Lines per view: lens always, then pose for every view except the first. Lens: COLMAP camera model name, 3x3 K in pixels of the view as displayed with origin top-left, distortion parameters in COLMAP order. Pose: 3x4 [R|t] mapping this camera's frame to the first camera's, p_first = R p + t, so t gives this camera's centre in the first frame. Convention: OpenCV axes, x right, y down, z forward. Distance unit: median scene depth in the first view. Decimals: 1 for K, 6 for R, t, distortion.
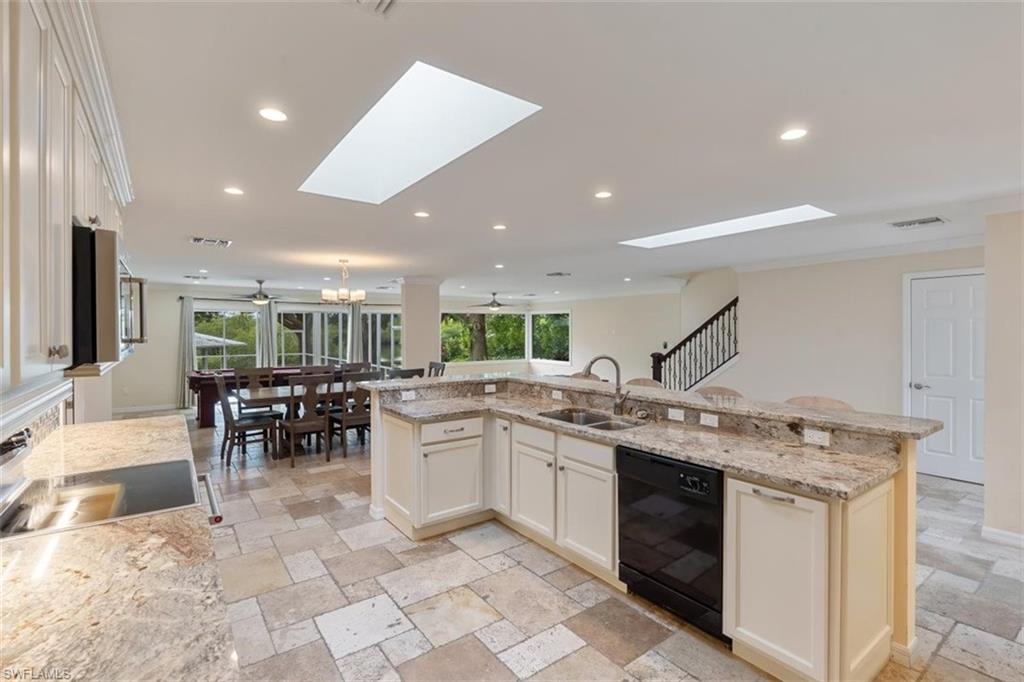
lens RADIAL K [[468.1, 0, 512.1], [0, 468.1, 334.6], [0, 0, 1]] dist [-0.007505, 0.000998]
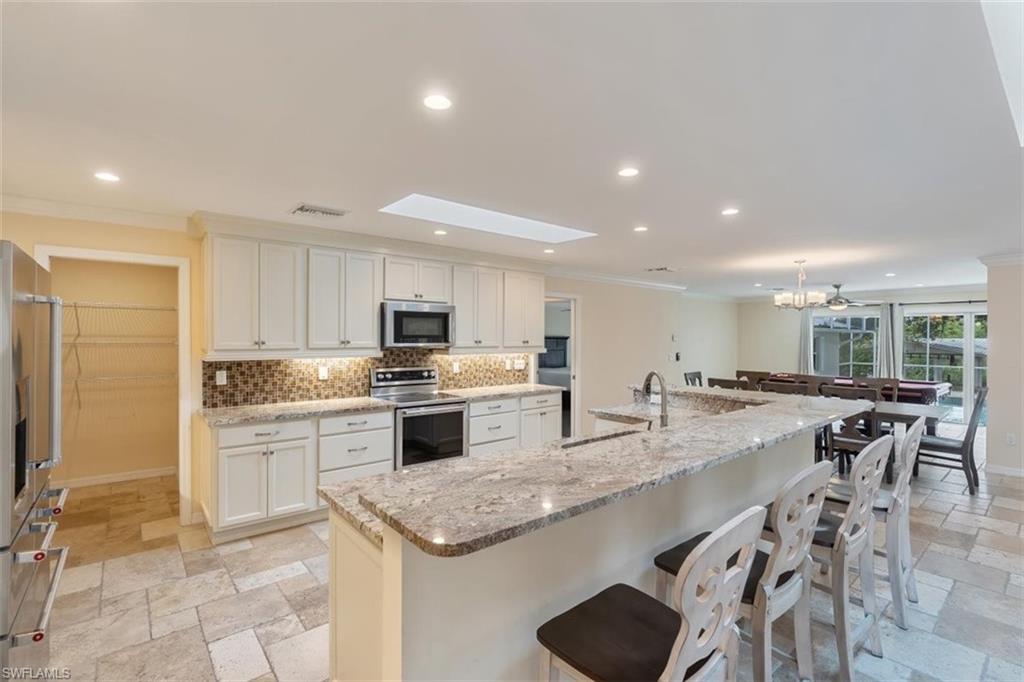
lens RADIAL K [[468.1, 0, 512.3], [0, 468.1, 340.9], [0, 0, 1]] dist [-0.007505, 0.000998]
pose [[0.061893, 0.009916, -0.998034, 1.093815], [-0.009671, 0.999910, 0.009335, -0.011568], [0.998036, 0.009074, 0.061983, 0.814584]]
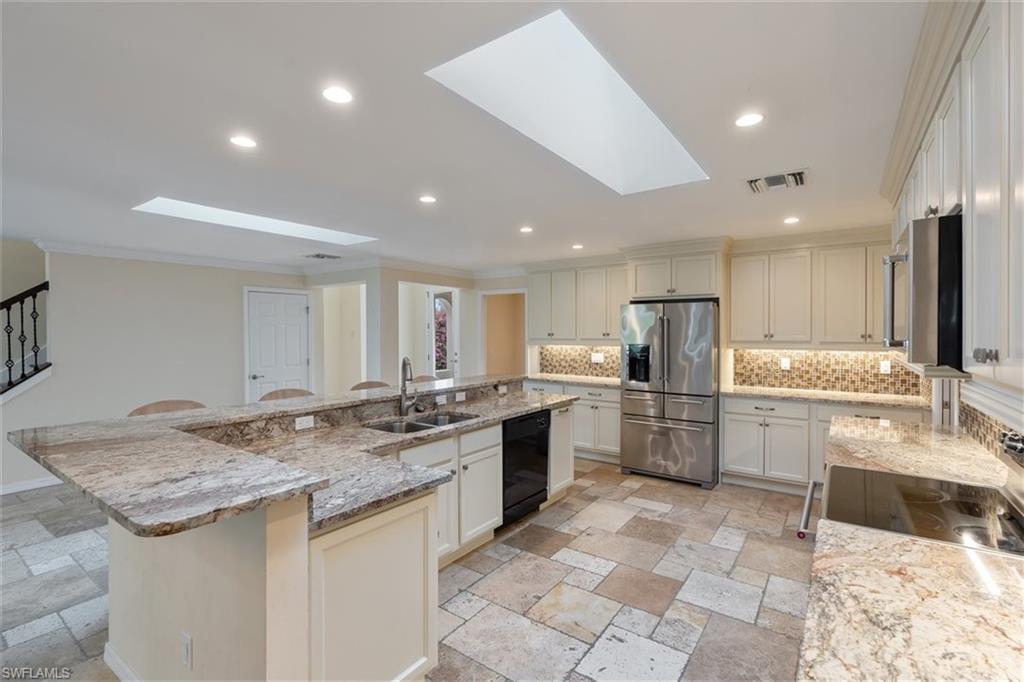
lens RADIAL K [[468.1, 0, 508.6], [0, 468.1, 334.4], [0, 0, 1]] dist [-0.007505, 0.000998]
pose [[-0.306317, -0.003210, 0.951924, -0.906855], [0.009741, 0.999931, 0.006507, -0.008560], [-0.951880, 0.011266, -0.306265, 1.244938]]
